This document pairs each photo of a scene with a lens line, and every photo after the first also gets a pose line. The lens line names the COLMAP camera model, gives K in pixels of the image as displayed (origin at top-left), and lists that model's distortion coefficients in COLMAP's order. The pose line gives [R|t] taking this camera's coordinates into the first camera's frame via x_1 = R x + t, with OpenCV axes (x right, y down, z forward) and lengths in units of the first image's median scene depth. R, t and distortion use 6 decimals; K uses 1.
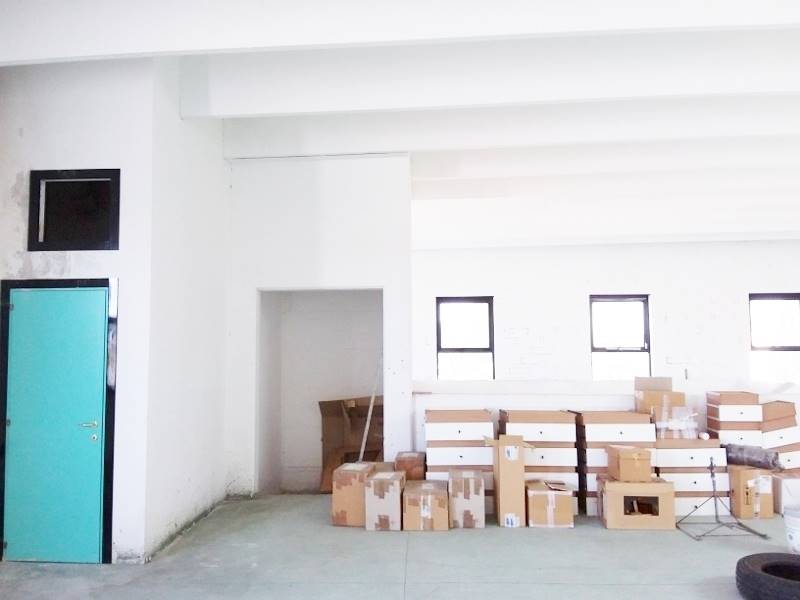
lens RADIAL K [[648.5, 0, 398.1], [0, 648.5, 297.6], [0, 0, 1]] dist [0.044154, -0.103267]
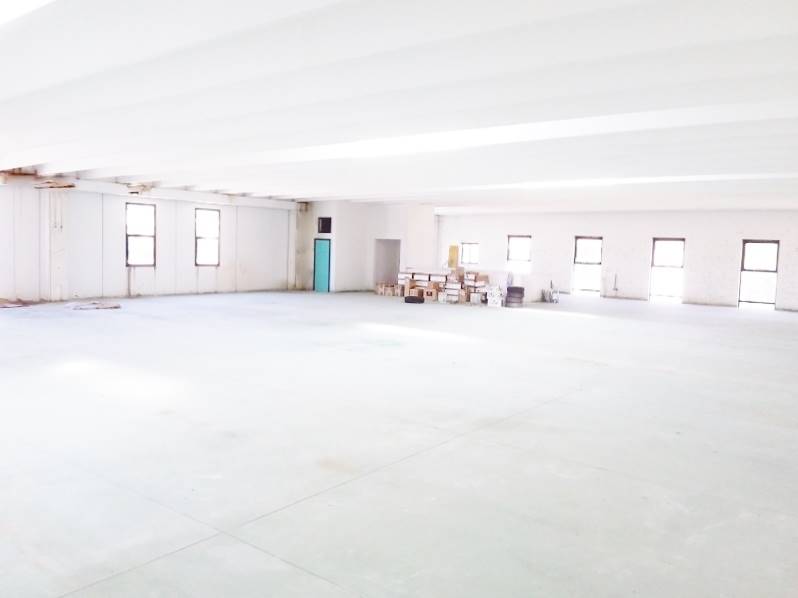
lens RADIAL K [[646.8, 0, 401.1], [0, 646.8, 299.2], [0, 0, 1]] dist [0.044154, -0.103267]
pose [[0.801823, 0.080502, -0.592115, 2.740088], [0.001870, 0.990541, 0.137203, -0.227210], [0.597559, -0.111120, 0.794088, -2.482872]]
